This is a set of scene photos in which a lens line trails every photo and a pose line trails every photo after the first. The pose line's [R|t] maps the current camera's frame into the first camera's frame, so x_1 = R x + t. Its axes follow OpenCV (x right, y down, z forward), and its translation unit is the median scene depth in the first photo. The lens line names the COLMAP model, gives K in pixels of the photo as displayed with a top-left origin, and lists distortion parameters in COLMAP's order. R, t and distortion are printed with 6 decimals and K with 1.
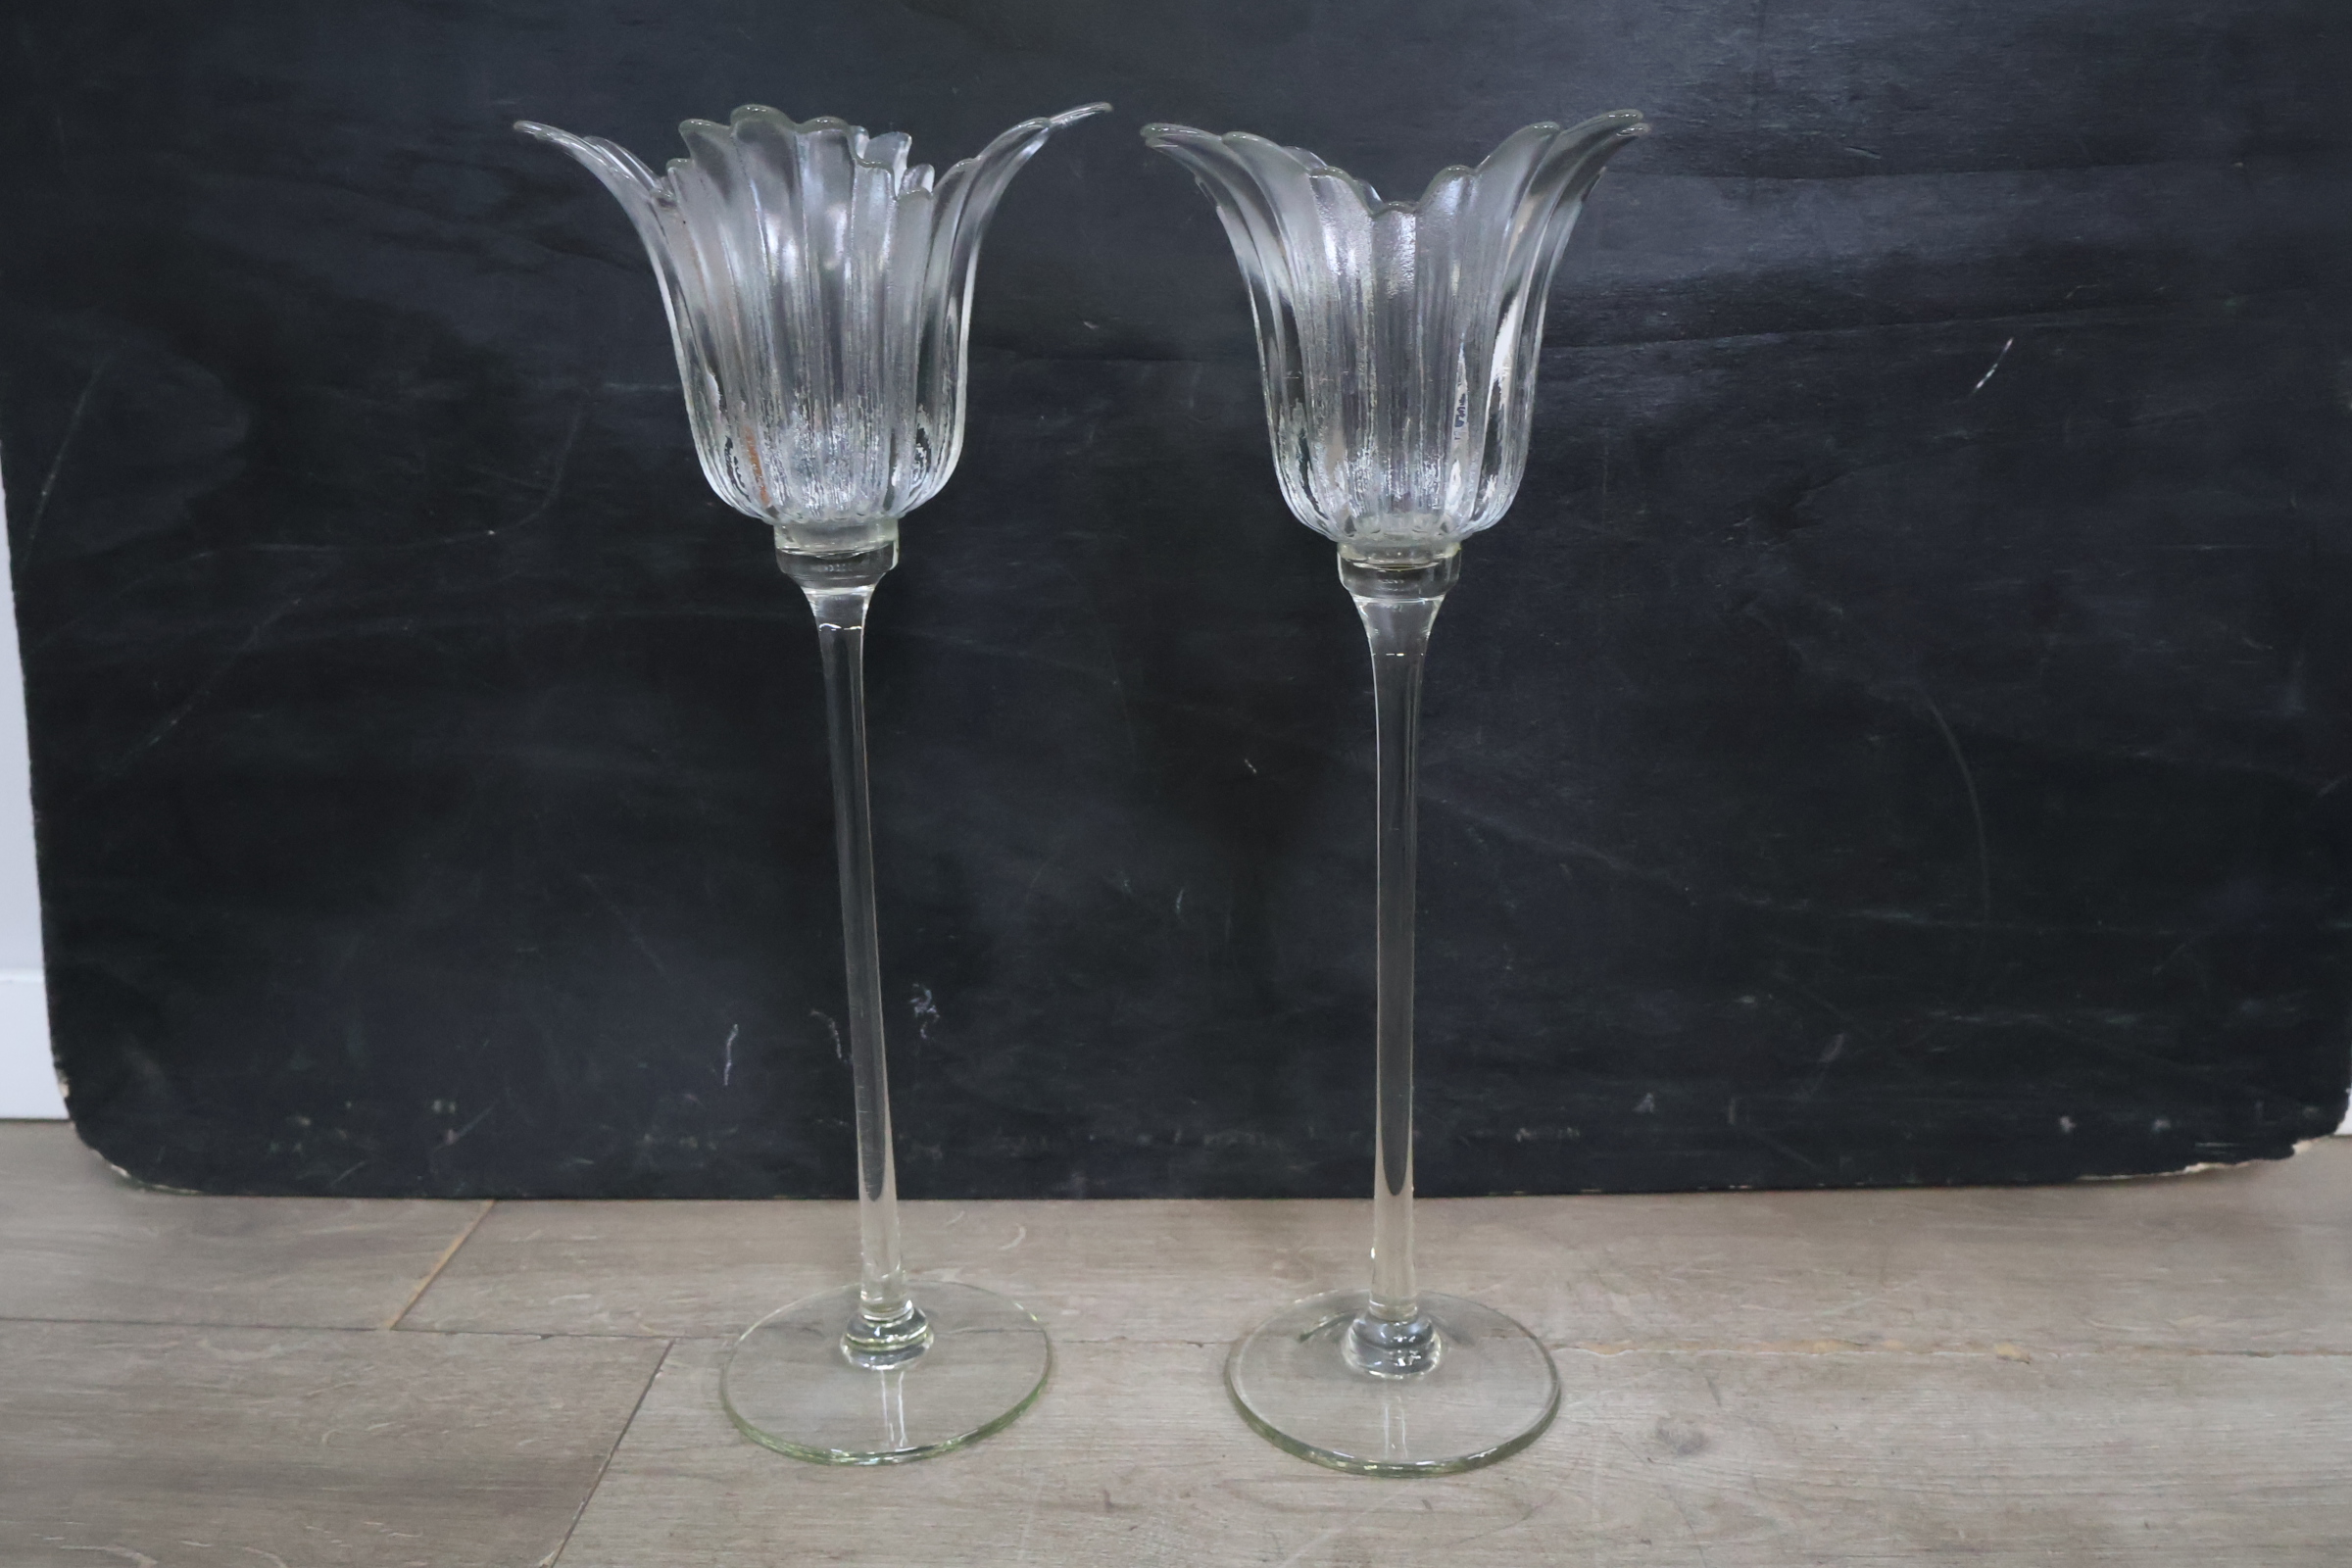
lens RADIAL K [[2172.2, 0, 1167.6], [0, 2172.2, 791.6], [0, 0, 1]] dist [0.017036, 0.000000]
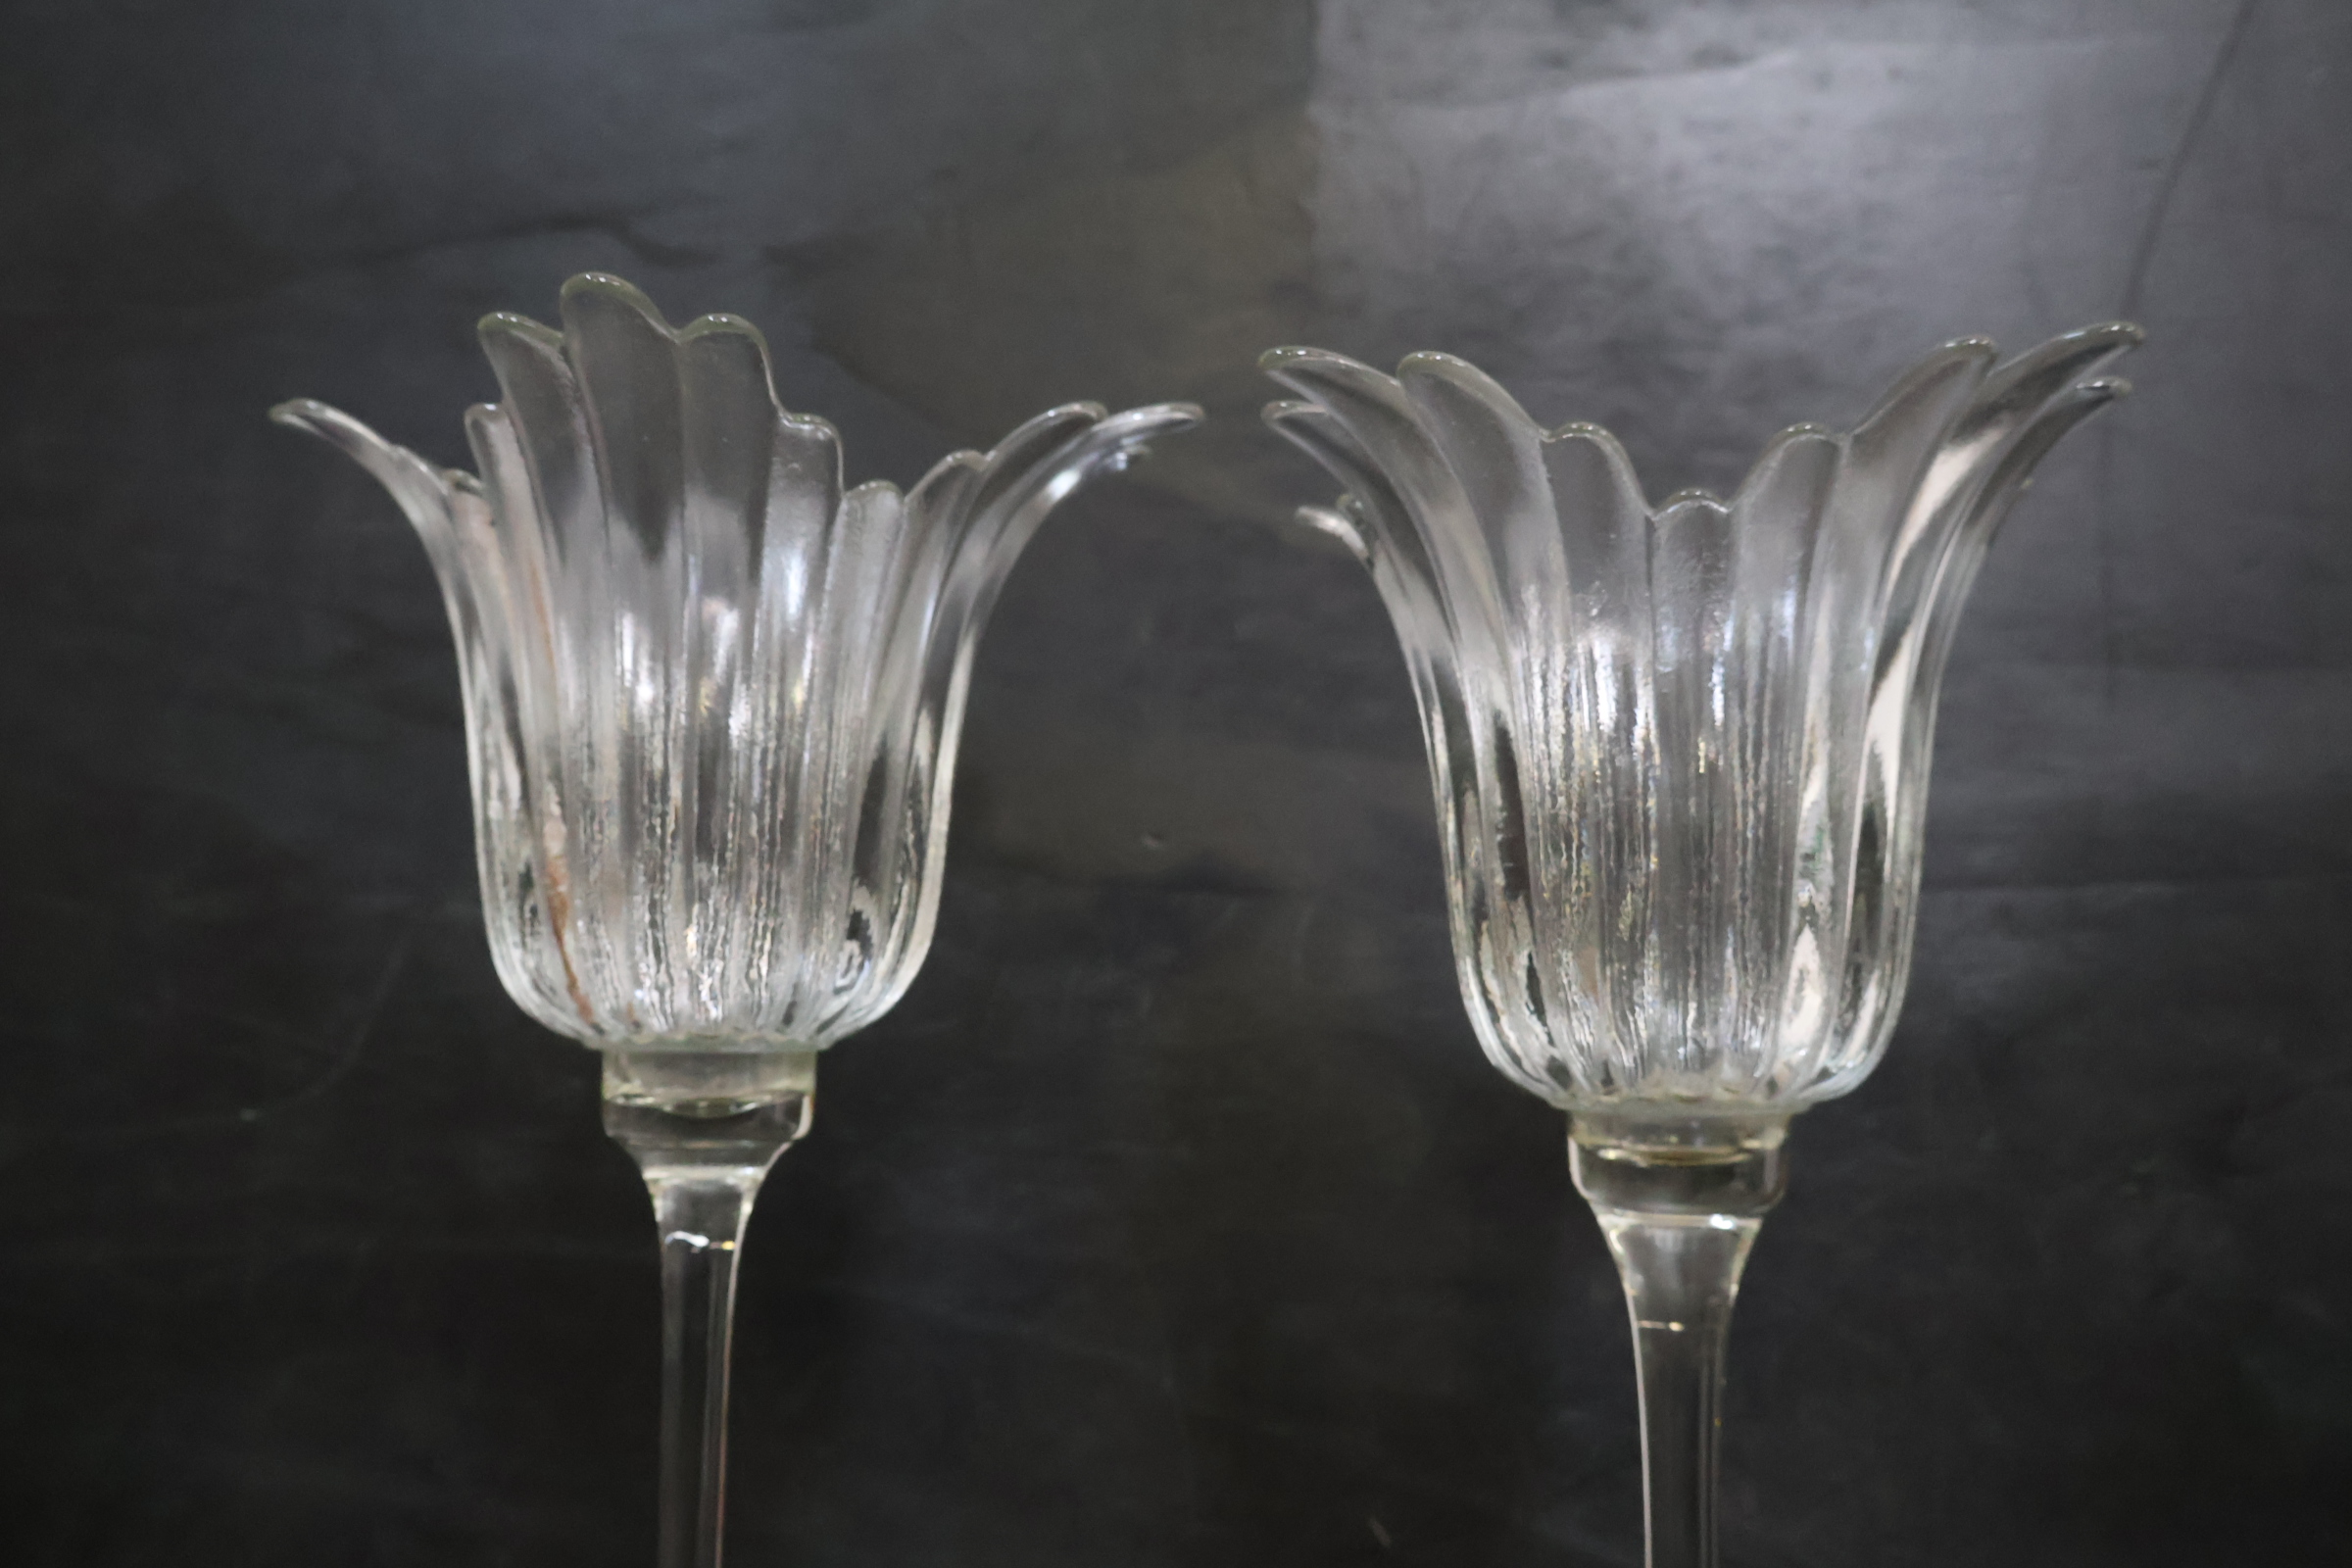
lens RADIAL K [[2172.2, 0, 1174.0], [0, 2172.2, 712.3], [0, 0, 1]] dist [0.017036, 0.000000]
pose [[0.999066, 0.032538, -0.028434, -0.011483], [-0.040708, 0.929434, -0.366736, 0.000699], [0.014494, 0.367551, 0.929890, 0.368212]]
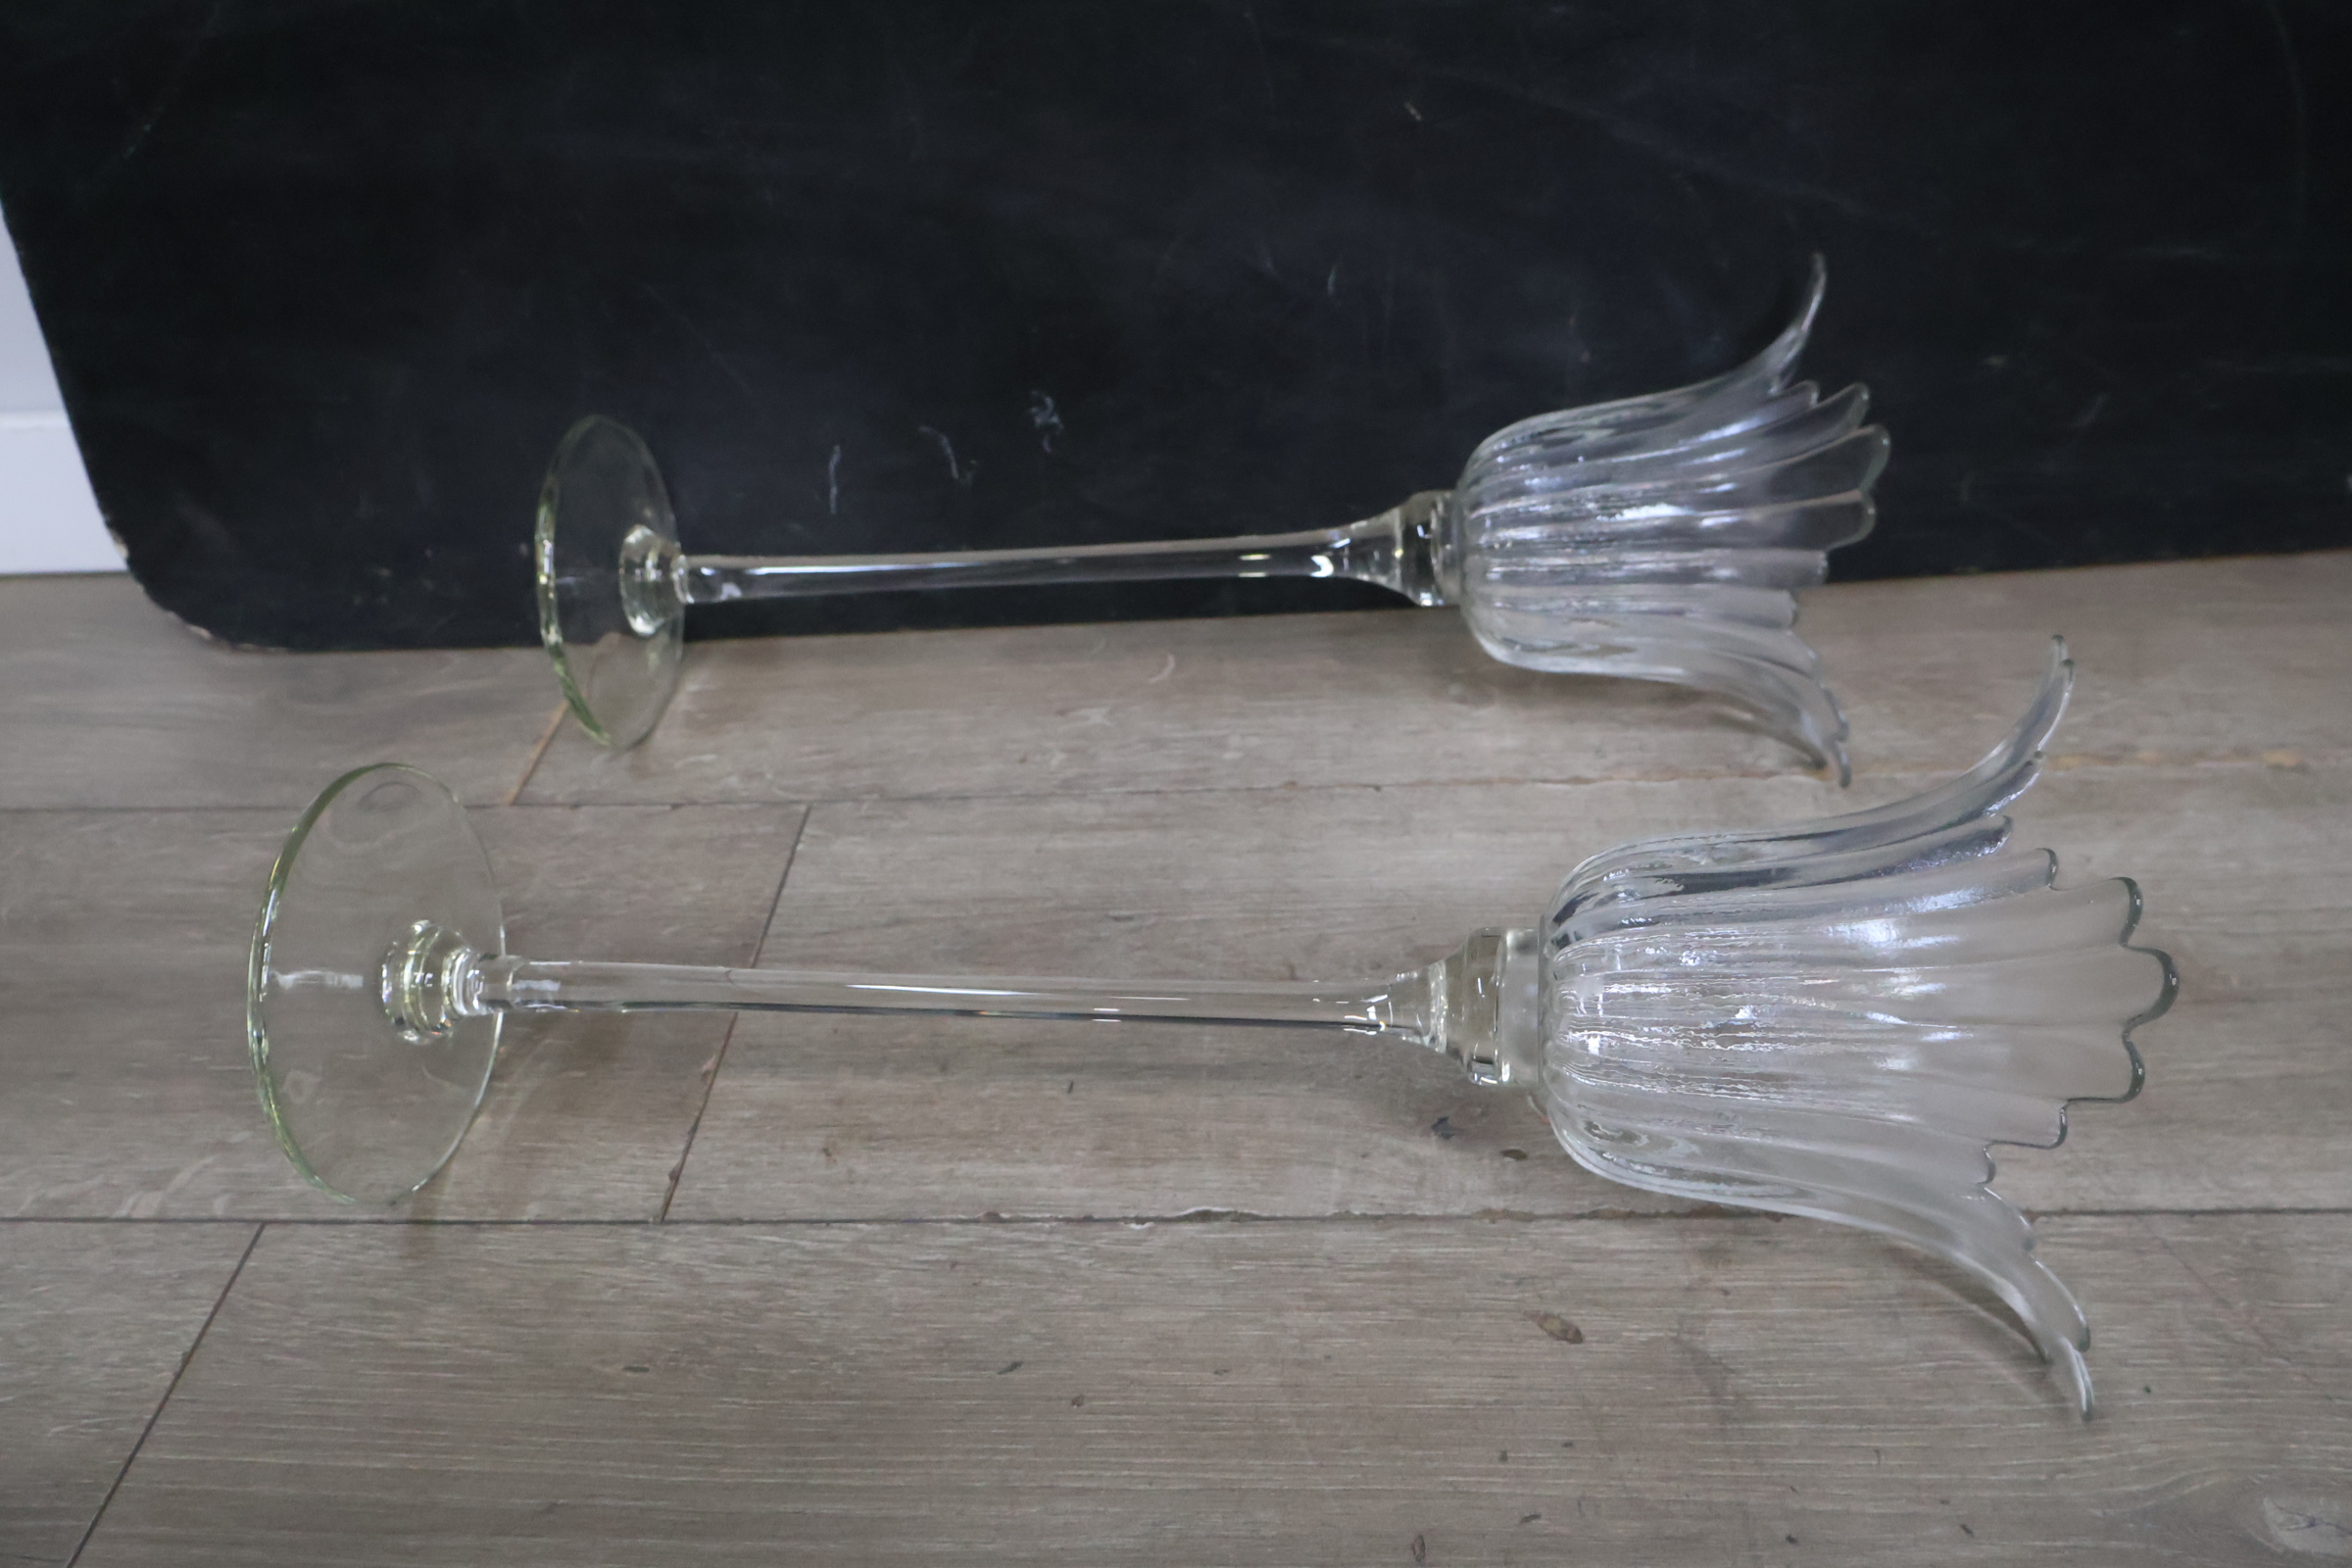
lens RADIAL K [[2172.2, 0, 1172.0], [0, 2172.2, 825.7], [0, 0, 1]] dist [0.017036, 0.000000]
pose [[0.997901, -0.042416, -0.048933, -0.027884], [0.056545, 0.939021, 0.339179, -0.048190], [0.031562, -0.341234, 0.939448, 0.129580]]
